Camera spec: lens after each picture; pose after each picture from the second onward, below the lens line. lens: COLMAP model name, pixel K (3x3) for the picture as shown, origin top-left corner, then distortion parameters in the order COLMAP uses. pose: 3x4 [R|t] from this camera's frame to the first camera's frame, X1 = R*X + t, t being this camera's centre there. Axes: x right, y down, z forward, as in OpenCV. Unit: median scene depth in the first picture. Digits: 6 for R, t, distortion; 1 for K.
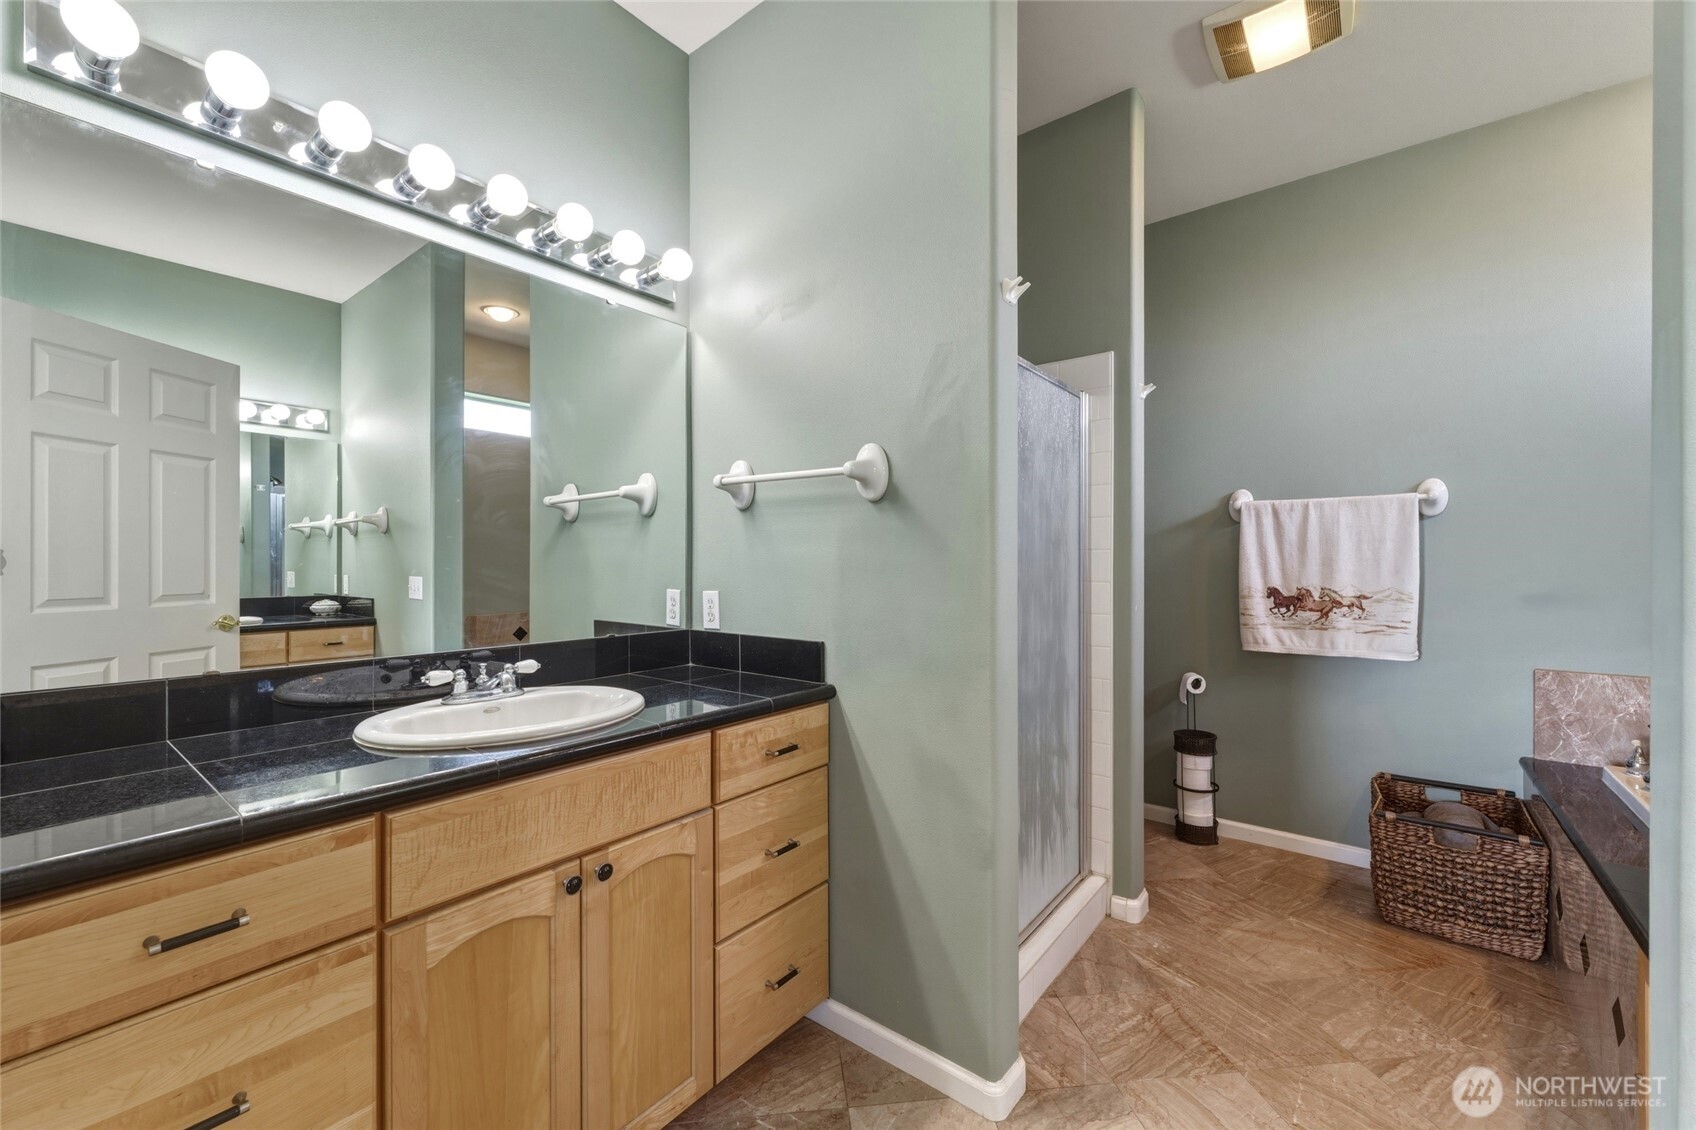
lens RADIAL K [[675.3, 0, 844.3], [0, 675.3, 563.8], [0, 0, 1]] dist [0.005722, -0.000964]
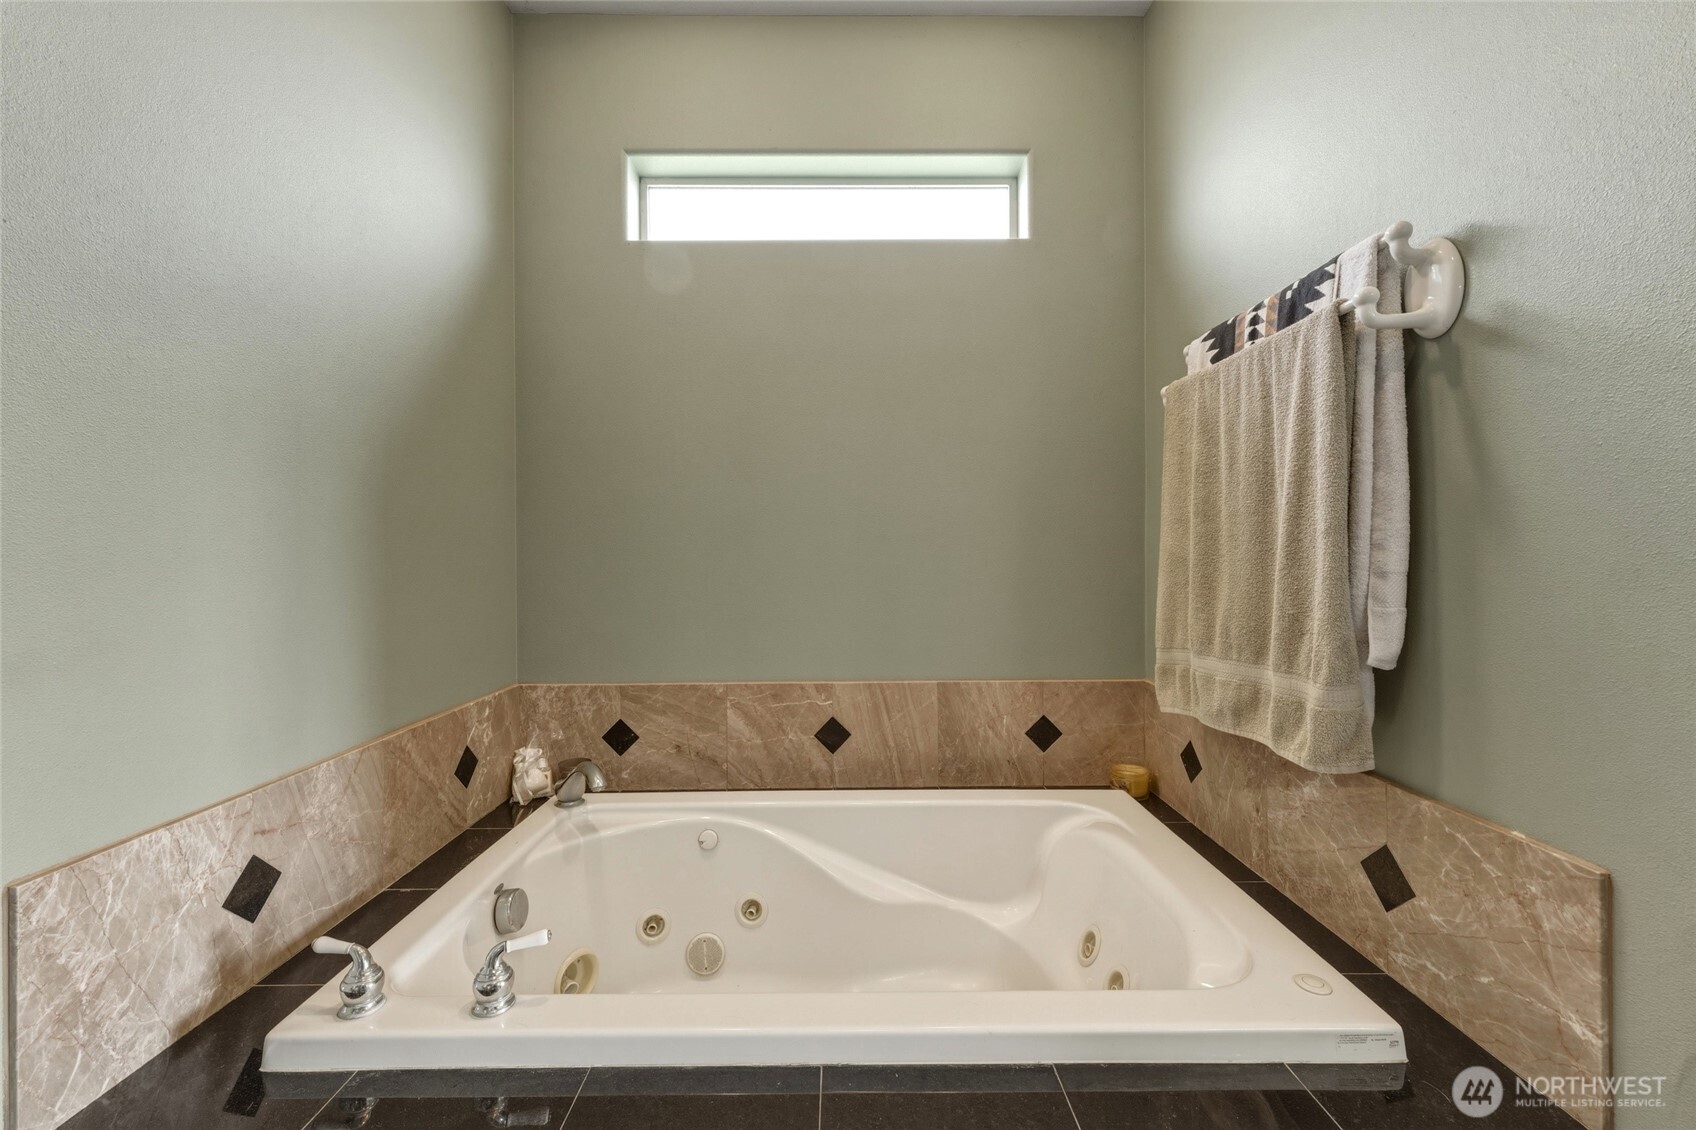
lens RADIAL K [[675.3, 0, 851.1], [0, 675.3, 556.8], [0, 0, 1]] dist [0.005722, -0.000964]
pose [[-0.628995, 0.002306, 0.777406, 0.403312], [0.009118, 0.999949, 0.004412, -0.000964], [-0.777356, 0.009863, -0.628984, 0.709371]]
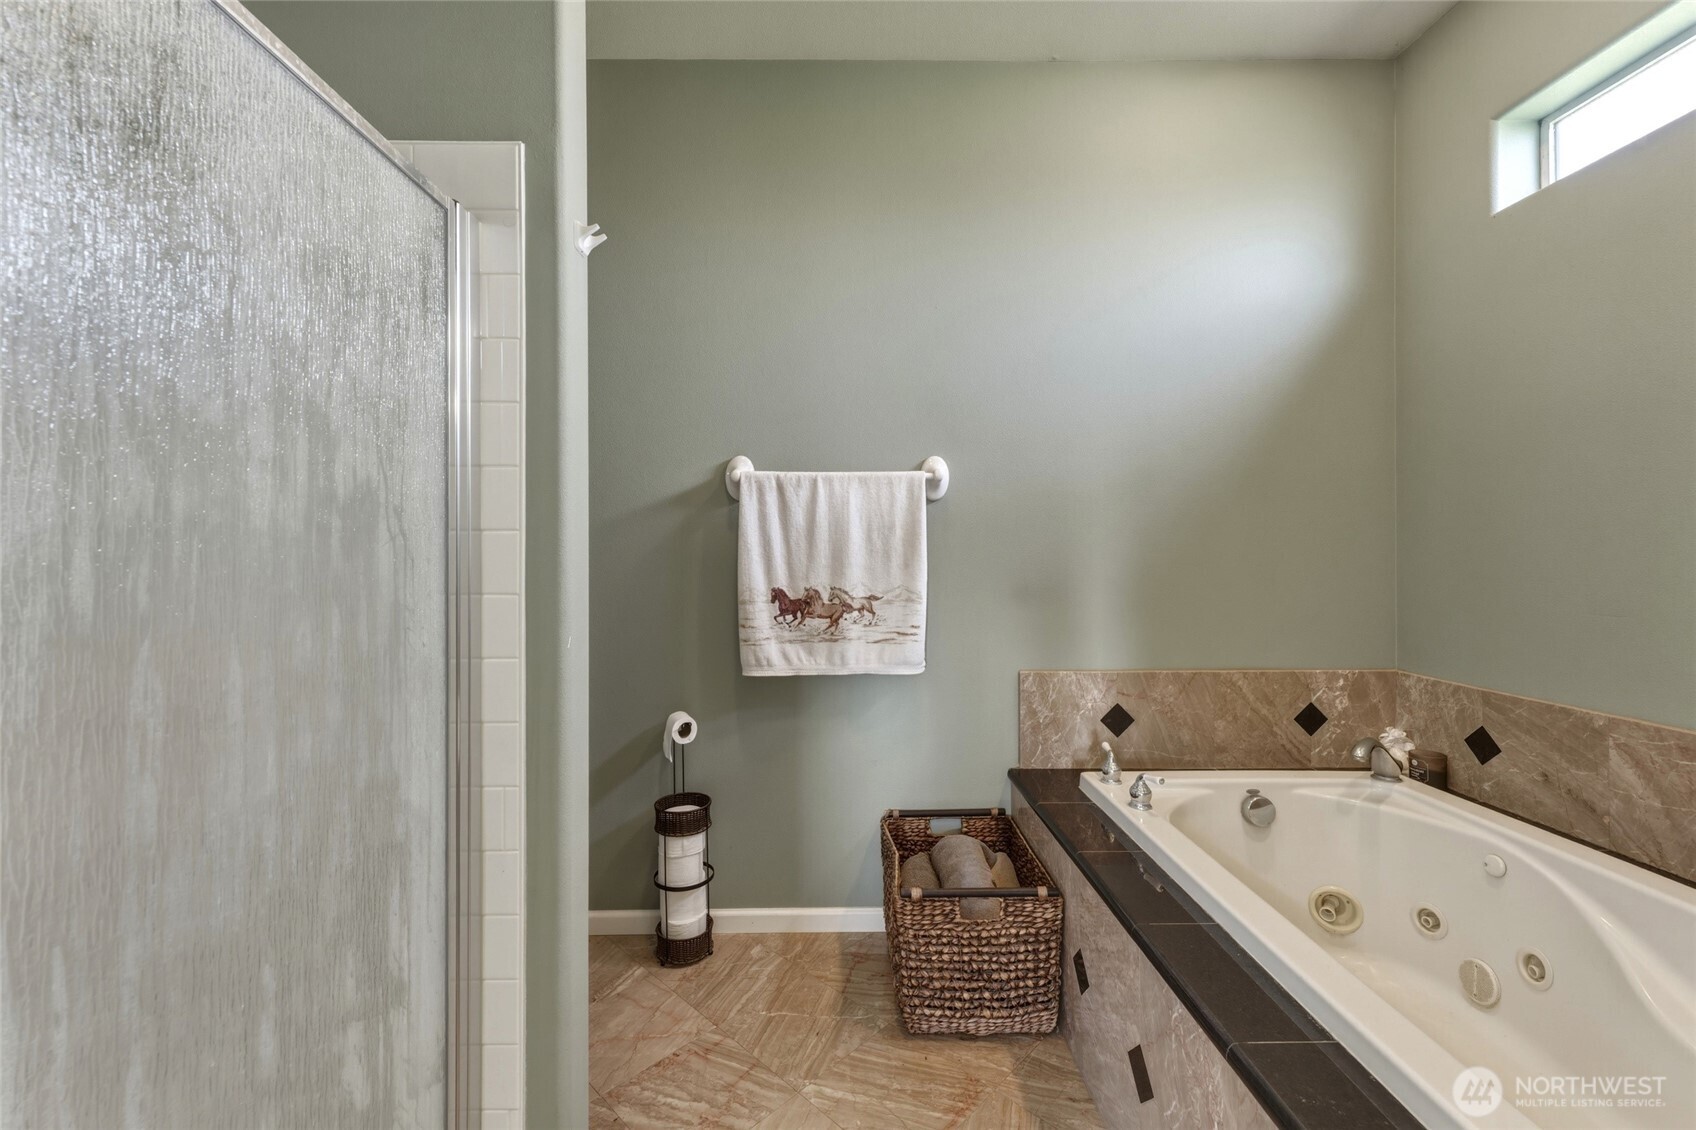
lens RADIAL K [[675.3, 0, 847.7], [0, 675.3, 556.3], [0, 0, 1]] dist [0.005722, -0.000964]
pose [[0.769090, -0.003790, 0.639130, 0.204704], [0.003077, 0.999993, 0.002227, -0.001422], [-0.639133, 0.000254, 0.769096, 0.356802]]
